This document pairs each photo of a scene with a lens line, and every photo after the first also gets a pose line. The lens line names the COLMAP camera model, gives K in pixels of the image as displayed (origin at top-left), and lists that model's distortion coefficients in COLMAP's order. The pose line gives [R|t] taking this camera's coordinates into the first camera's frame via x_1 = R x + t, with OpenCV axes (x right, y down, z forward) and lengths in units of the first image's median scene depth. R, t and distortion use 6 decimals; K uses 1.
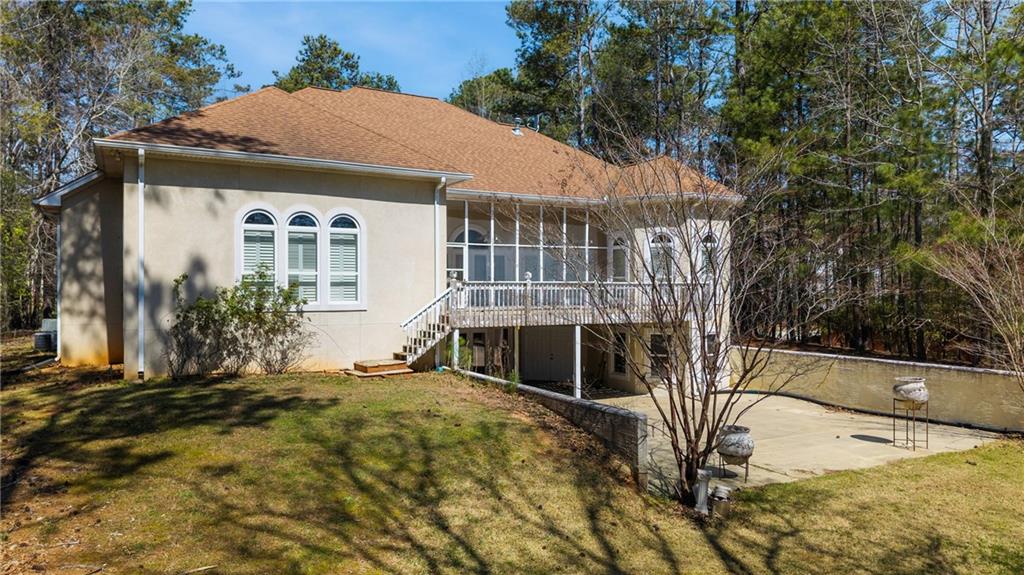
lens RADIAL K [[692.7, 0, 506.9], [0, 692.7, 284.4], [0, 0, 1]] dist [0.019357, -0.020694]
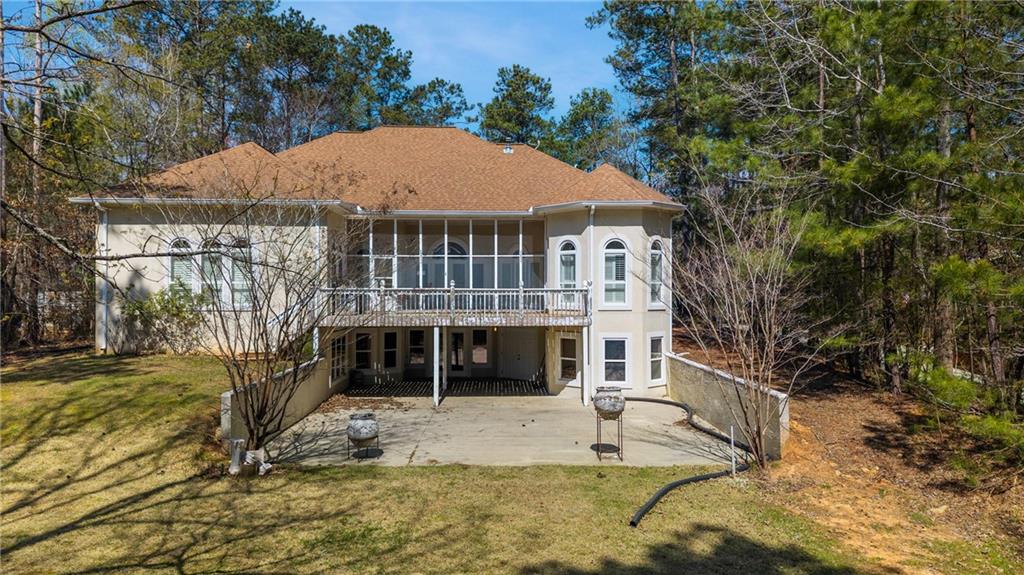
lens RADIAL K [[692.7, 0, 507.9], [0, 692.7, 292.3], [0, 0, 1]] dist [0.019357, -0.020694]
pose [[0.882041, 0.001261, -0.471170, 0.663380], [0.000281, 0.999995, 0.003204, -0.000807], [0.471172, -0.002958, 0.882036, 0.054286]]
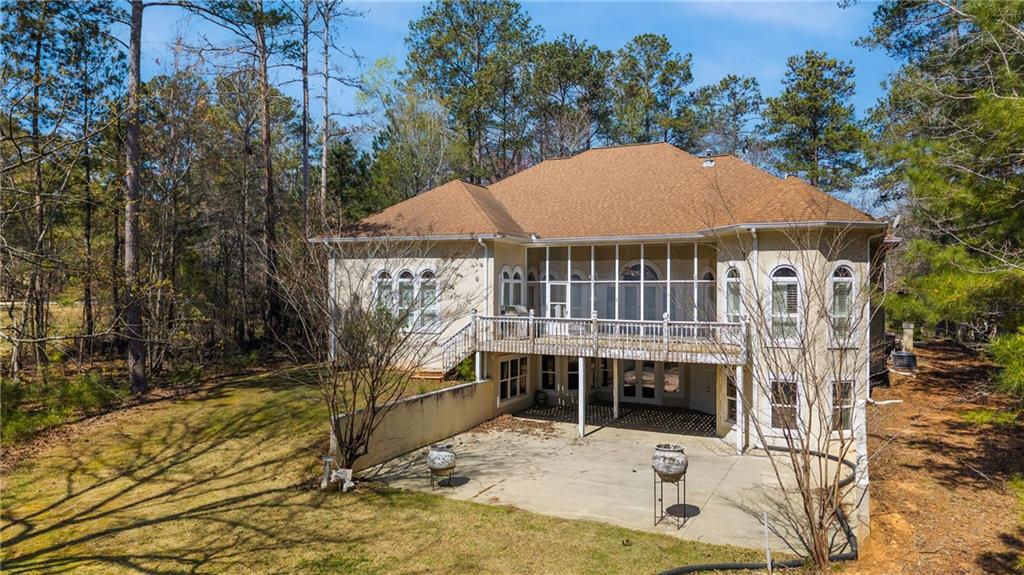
lens RADIAL K [[692.7, 0, 509.9], [0, 692.7, 288.3], [0, 0, 1]] dist [0.019357, -0.020694]
pose [[0.560122, 0.002426, -0.828407, 0.871604], [-0.003102, 0.999995, 0.000831, -0.048049], [0.828404, 0.002104, 0.560127, 0.244879]]
